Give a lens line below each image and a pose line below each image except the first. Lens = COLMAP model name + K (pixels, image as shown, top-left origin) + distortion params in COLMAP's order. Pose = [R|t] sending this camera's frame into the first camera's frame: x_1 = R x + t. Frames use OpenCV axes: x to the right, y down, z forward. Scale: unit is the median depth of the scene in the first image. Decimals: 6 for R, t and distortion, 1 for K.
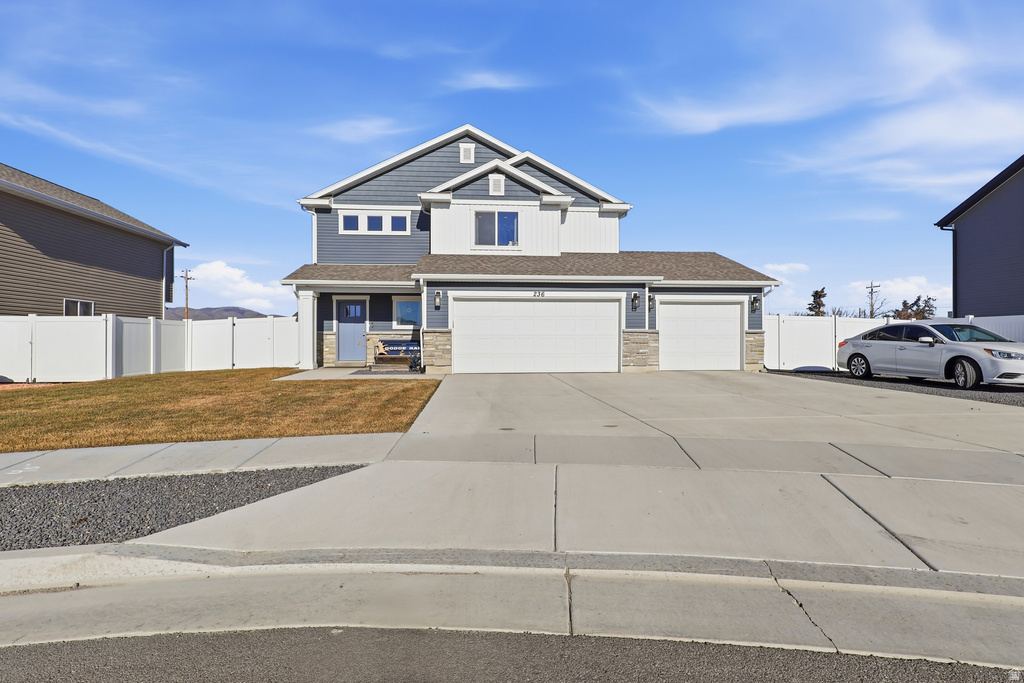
lens RADIAL K [[474.7, 0, 511.0], [0, 474.7, 343.9], [0, 0, 1]] dist [-0.010328, 0.001852]
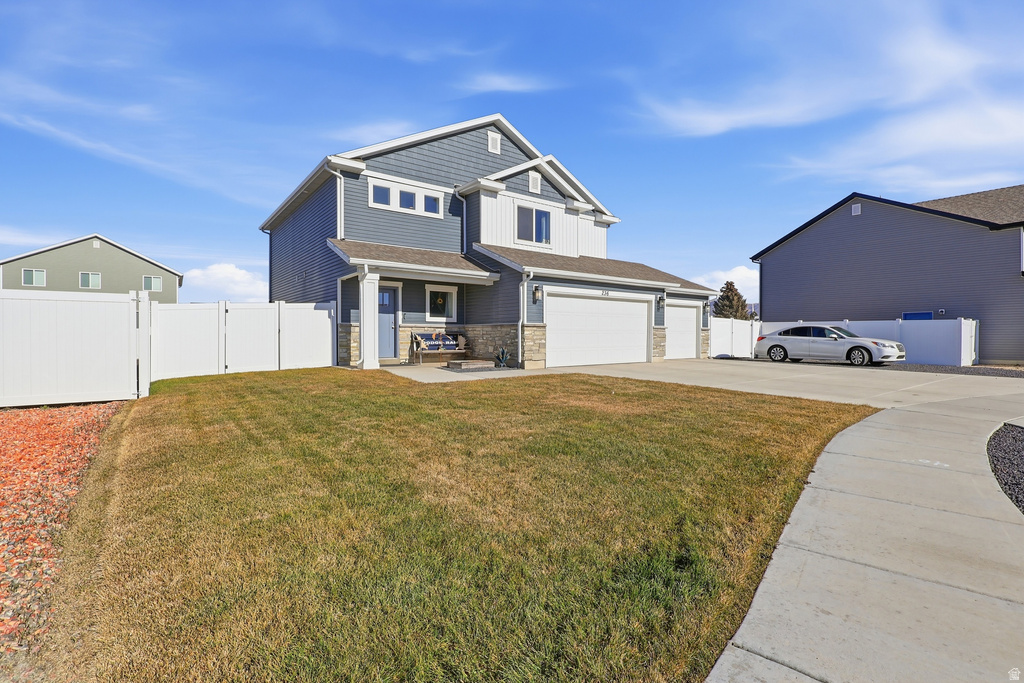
lens RADIAL K [[474.7, 0, 515.3], [0, 474.7, 338.3], [0, 0, 1]] dist [-0.010328, 0.001852]
pose [[0.838445, -0.000708, 0.544986, -0.621880], [-0.003827, 0.999967, 0.007188, -0.006271], [-0.544973, -0.008112, 0.838414, 0.161366]]
